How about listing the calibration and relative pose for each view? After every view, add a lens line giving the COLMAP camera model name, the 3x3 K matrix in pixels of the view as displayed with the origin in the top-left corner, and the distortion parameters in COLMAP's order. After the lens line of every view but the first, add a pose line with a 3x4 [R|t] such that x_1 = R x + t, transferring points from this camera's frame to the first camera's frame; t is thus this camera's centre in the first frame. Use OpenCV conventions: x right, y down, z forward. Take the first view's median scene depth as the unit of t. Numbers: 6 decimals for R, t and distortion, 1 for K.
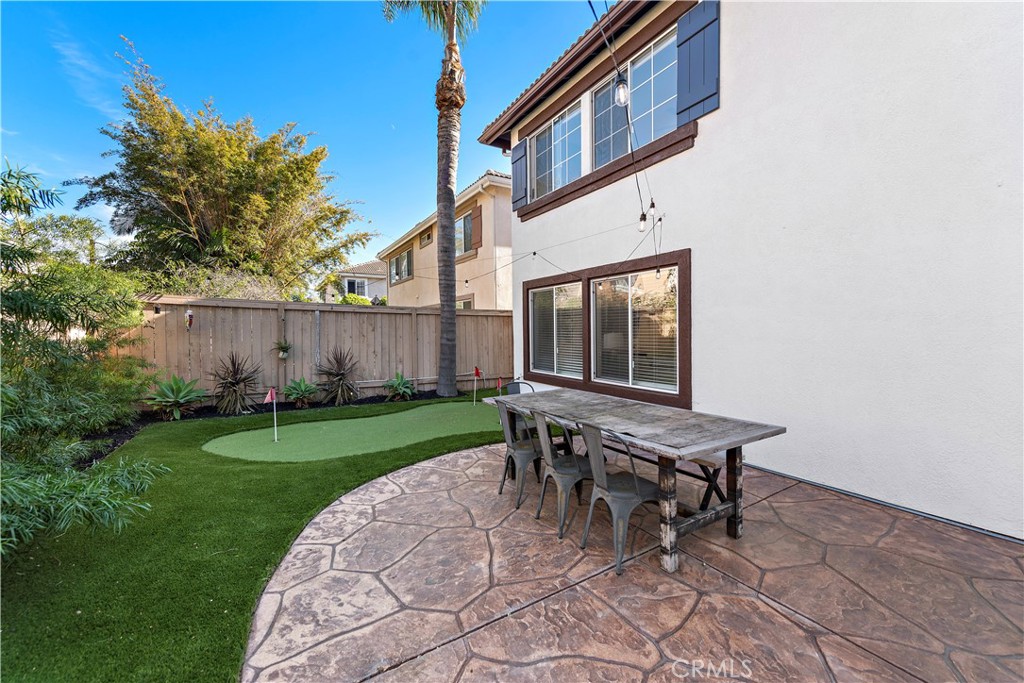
lens RADIAL K [[405.4, 0, 516.0], [0, 405.4, 340.9], [0, 0, 1]] dist [0.012764, -0.000170]
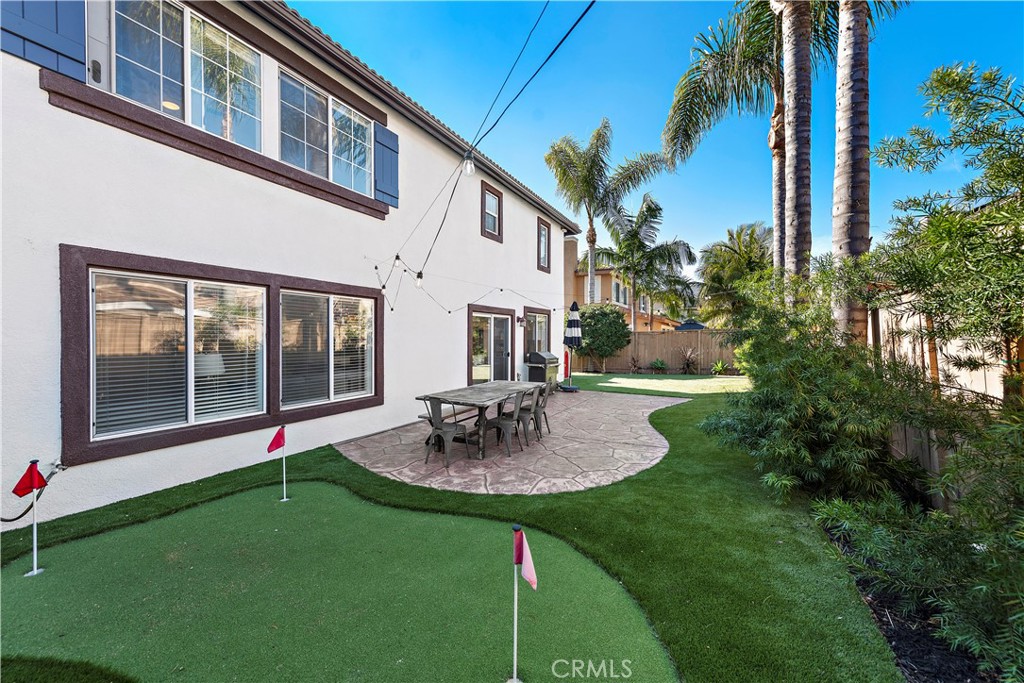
lens RADIAL K [[405.4, 0, 516.0], [0, 405.4, 334.8], [0, 0, 1]] dist [0.012764, -0.000170]
pose [[-0.524382, 0.013473, 0.851377, -0.643066], [0.028498, 0.999592, 0.001733, -0.035937], [-0.851006, 0.025171, -0.524552, 0.848717]]
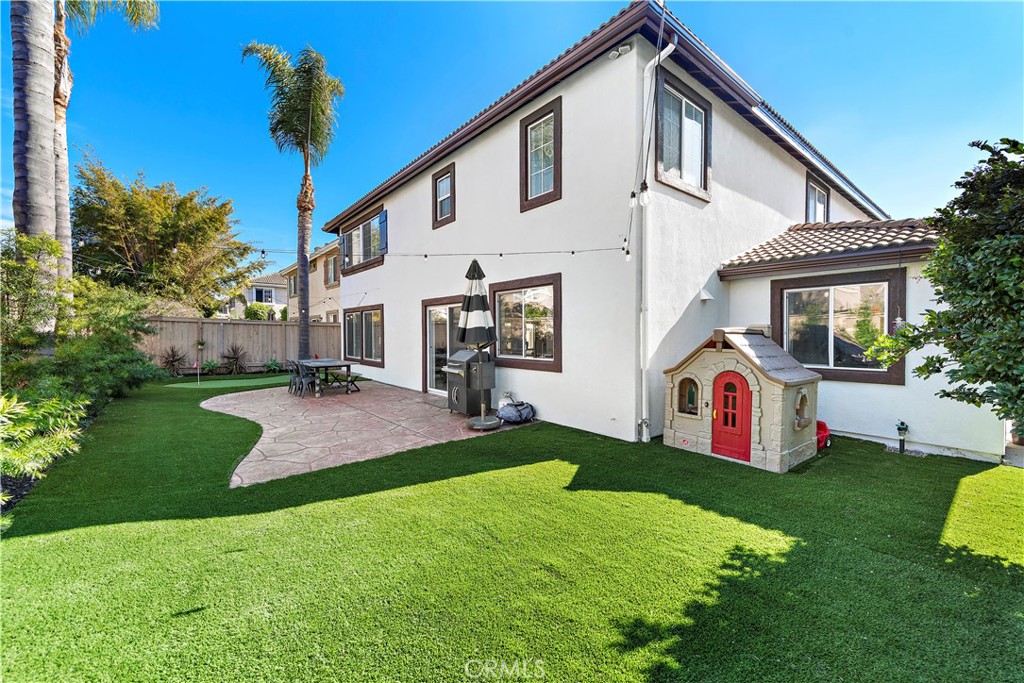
lens RADIAL K [[405.4, 0, 515.6], [0, 405.4, 341.3], [0, 0, 1]] dist [0.012764, -0.000170]
pose [[0.987626, 0.006122, 0.156708, 0.527583], [-0.005026, 0.999960, -0.007391, 0.013542], [-0.156747, 0.006512, 0.987617, -1.015607]]
